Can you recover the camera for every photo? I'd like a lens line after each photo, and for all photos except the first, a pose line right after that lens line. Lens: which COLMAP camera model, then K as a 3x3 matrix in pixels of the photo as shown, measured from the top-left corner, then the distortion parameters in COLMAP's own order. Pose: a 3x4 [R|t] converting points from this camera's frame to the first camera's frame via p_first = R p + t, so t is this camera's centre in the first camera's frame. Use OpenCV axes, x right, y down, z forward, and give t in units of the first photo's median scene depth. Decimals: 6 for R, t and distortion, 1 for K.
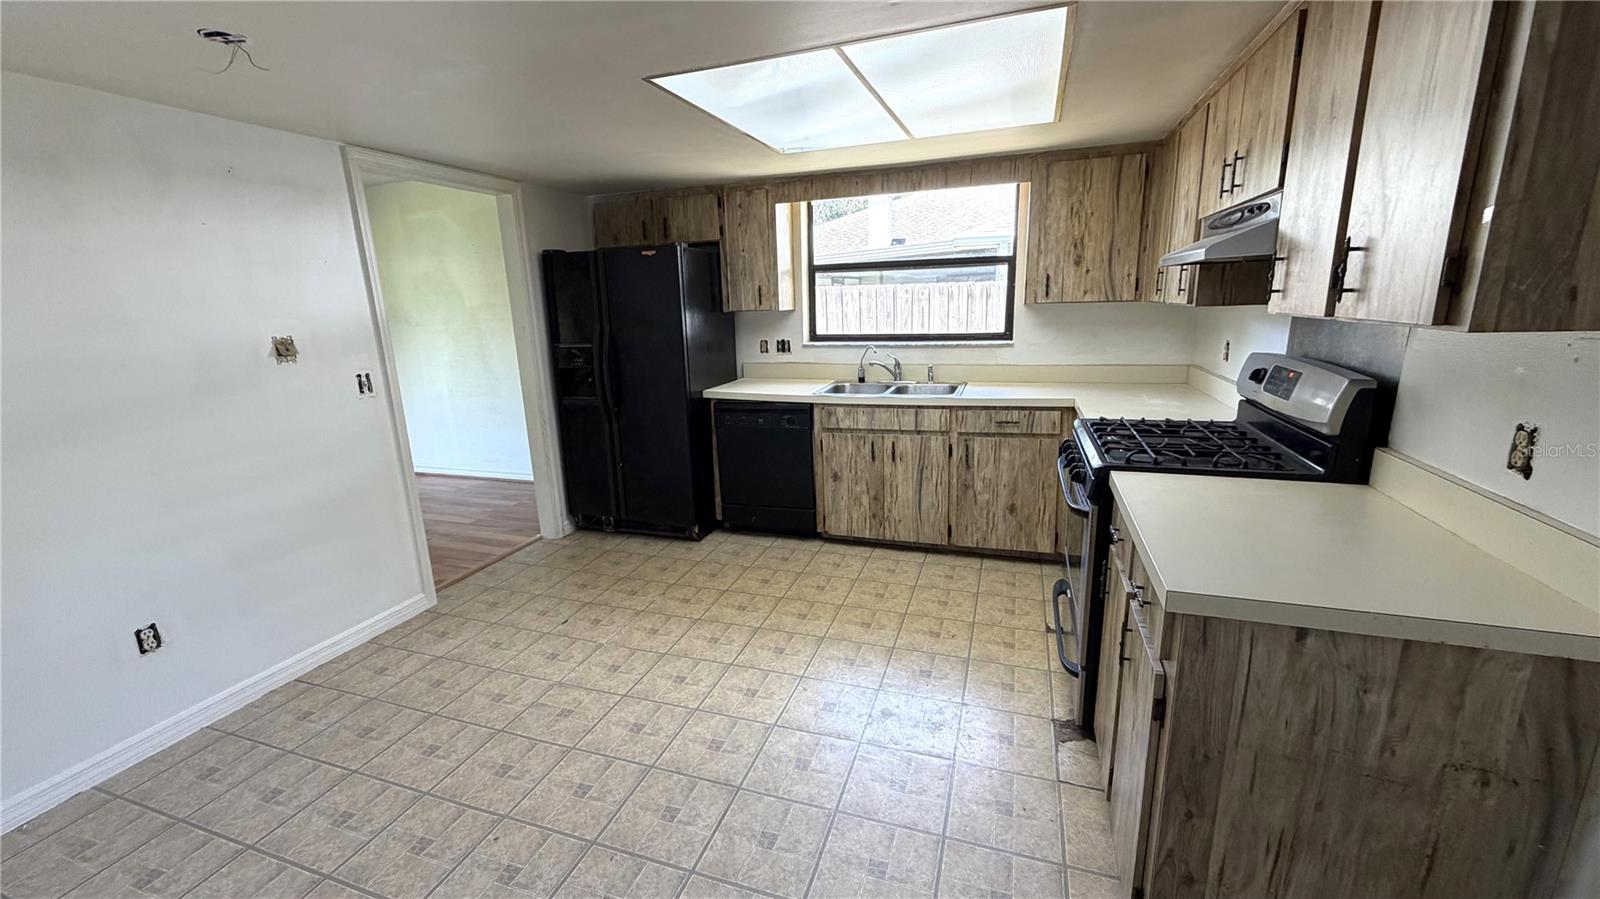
lens RADIAL K [[635.2, 0, 793.9], [0, 635.2, 449.7], [0, 0, 1]] dist [-0.000147, -0.000044]
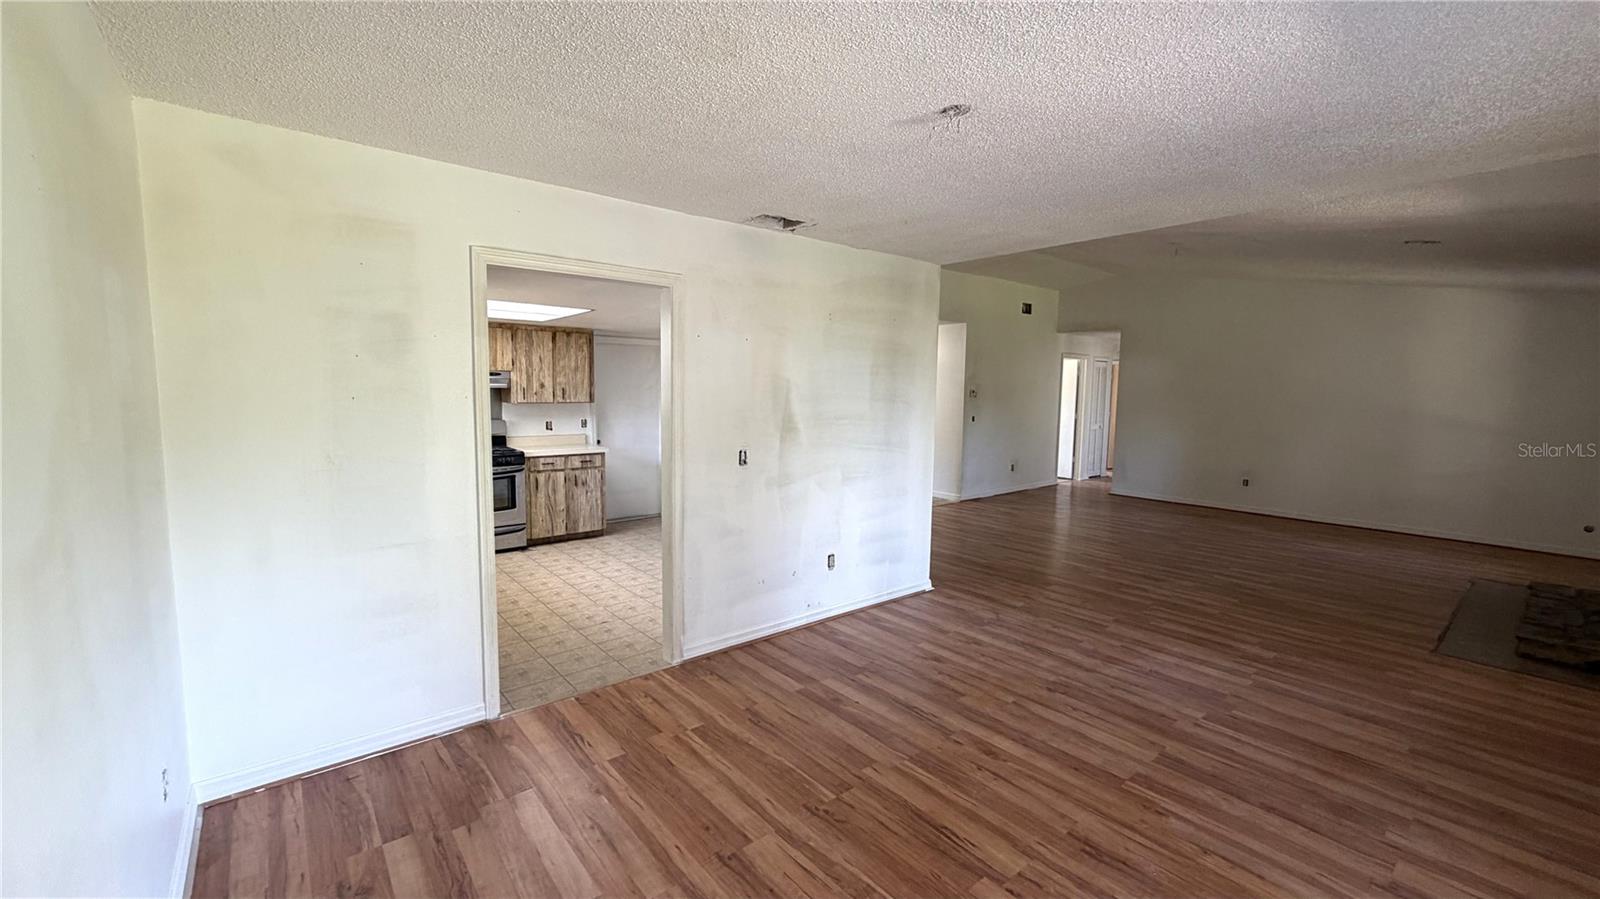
lens RADIAL K [[635.2, 0, 793.9], [0, 635.2, 449.7], [0, 0, 1]] dist [-0.000147, -0.000044]
pose [[-0.854187, -0.030550, 0.519067, -1.214336], [0.133098, 0.952167, 0.275070, -0.356001], [-0.502642, 0.304048, -0.809263, 1.533613]]
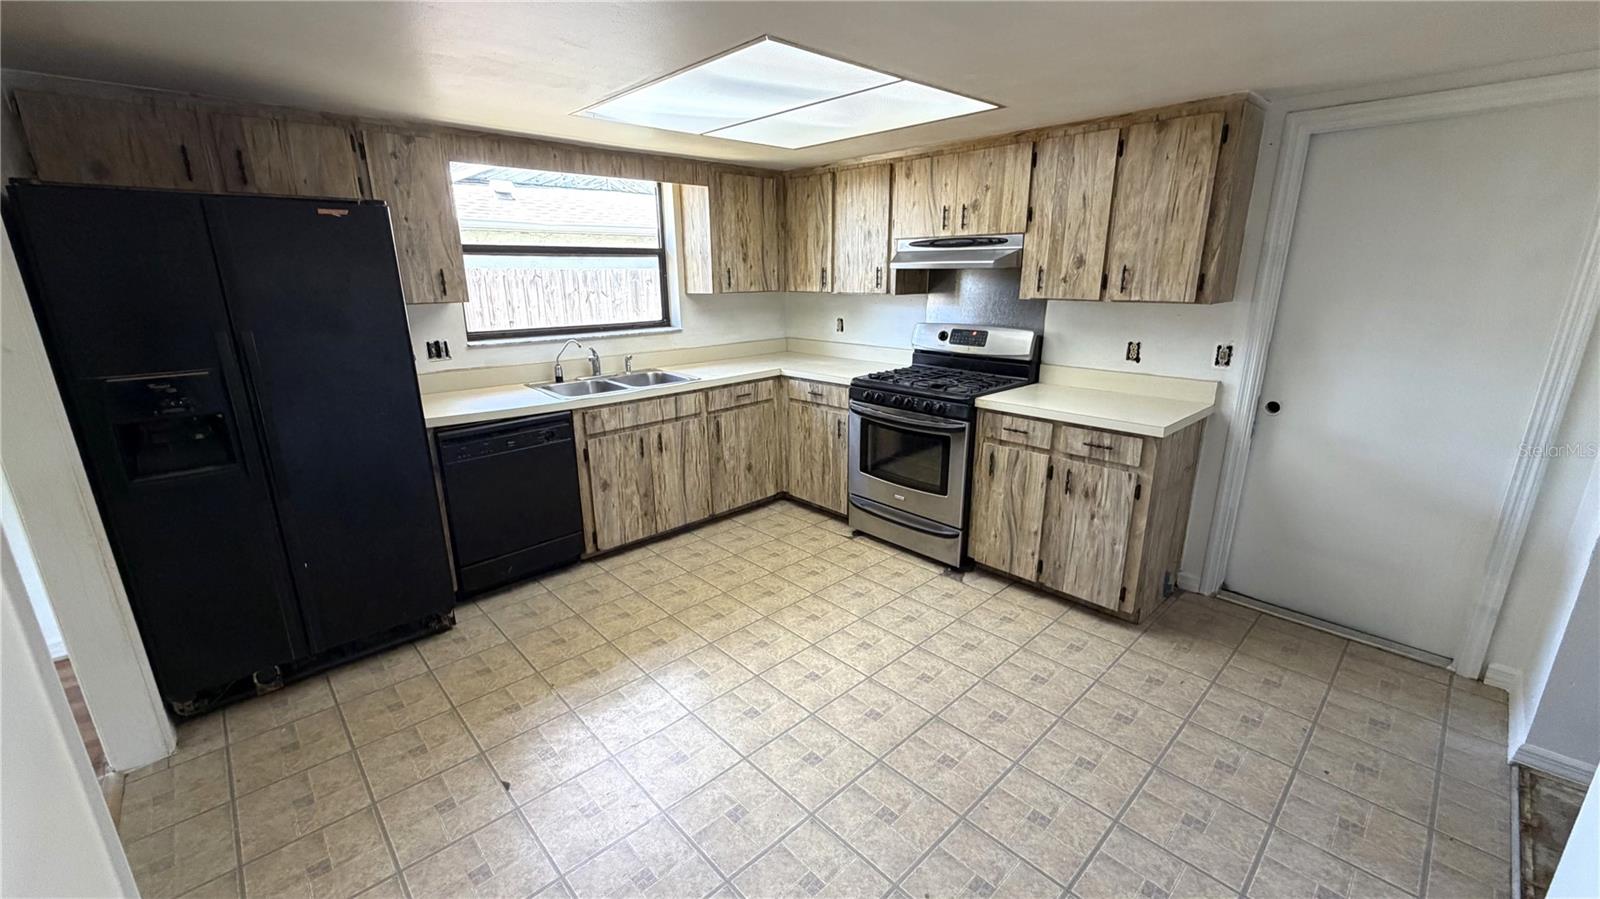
lens RADIAL K [[635.2, 0, 793.9], [0, 635.2, 449.7], [0, 0, 1]] dist [-0.000147, -0.000044]
pose [[0.468402, -0.213849, 0.857245, -0.600456], [0.198283, 0.970959, 0.133873, -0.078279], [-0.860978, 0.107271, 0.497202, 0.327625]]
